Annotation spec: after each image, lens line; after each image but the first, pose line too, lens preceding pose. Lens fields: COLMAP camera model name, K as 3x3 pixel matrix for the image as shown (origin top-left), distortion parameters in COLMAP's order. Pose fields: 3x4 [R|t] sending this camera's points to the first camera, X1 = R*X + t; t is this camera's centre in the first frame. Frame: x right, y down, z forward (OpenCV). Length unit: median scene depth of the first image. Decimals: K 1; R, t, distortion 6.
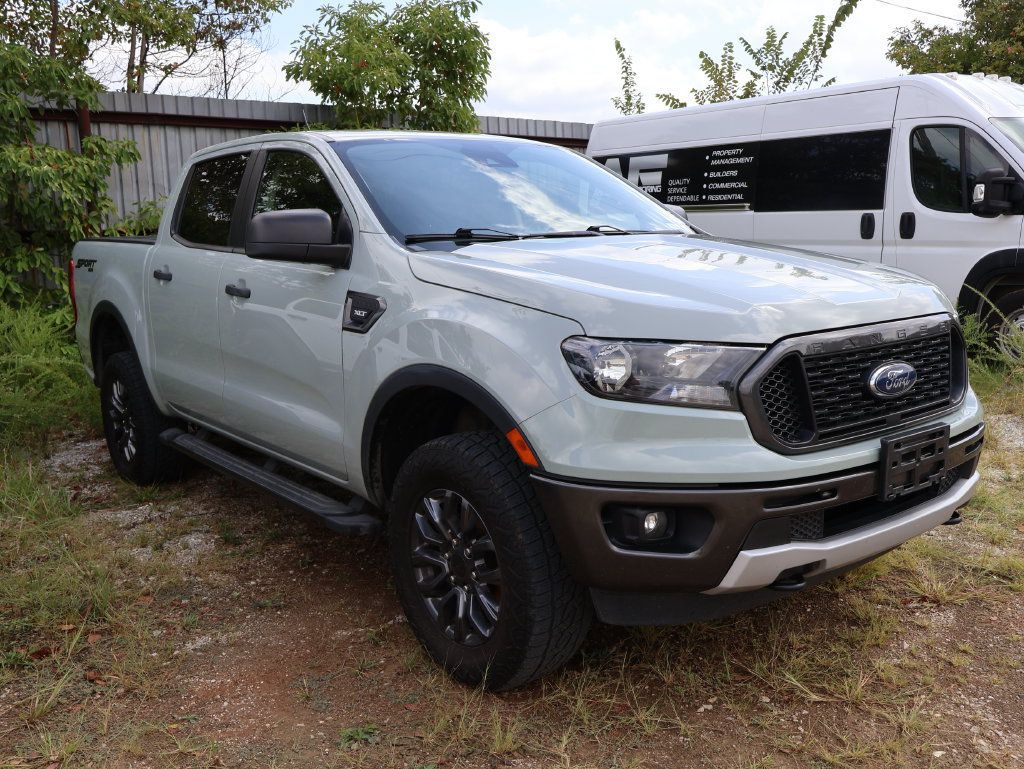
lens RADIAL K [[947.5, 0, 512.0], [0, 947.5, 384.5], [0, 0, 1]] dist [0.000993, 0.004746]
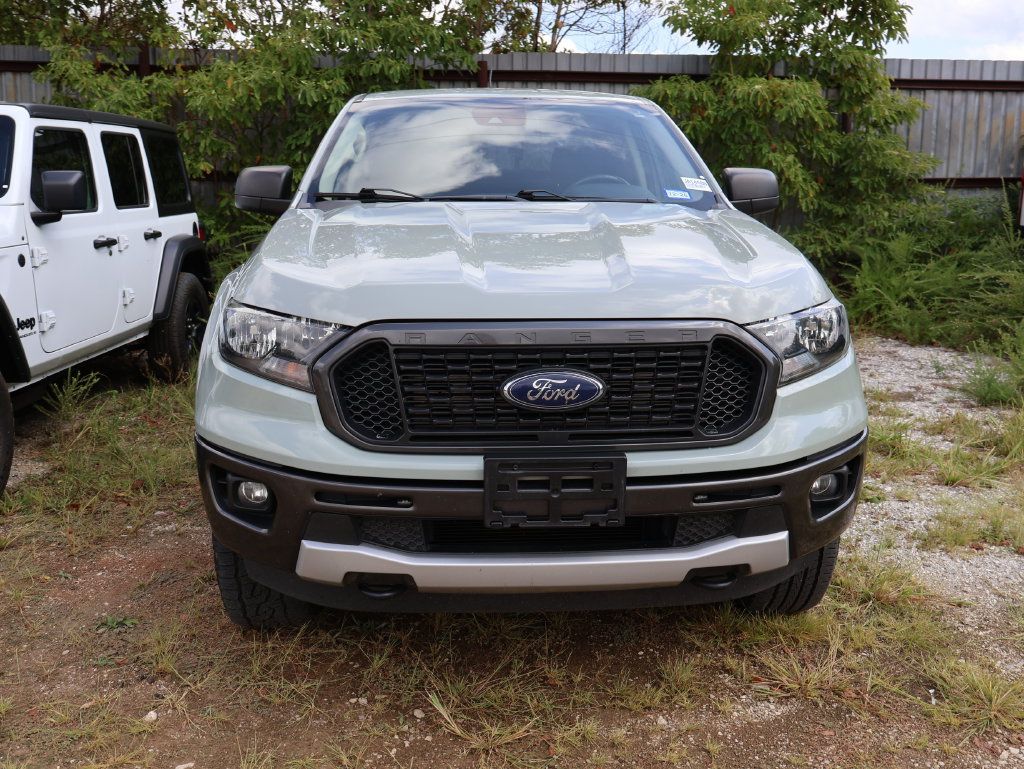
lens RADIAL K [[944.9, 0, 515.2], [0, 944.9, 374.5], [0, 0, 1]] dist [0.005074, -0.004690]
pose [[0.828862, 0.140373, -0.541556, 0.664746], [-0.117915, 0.990098, 0.076165, -0.062876], [0.546886, 0.000727, 0.837207, 0.235959]]
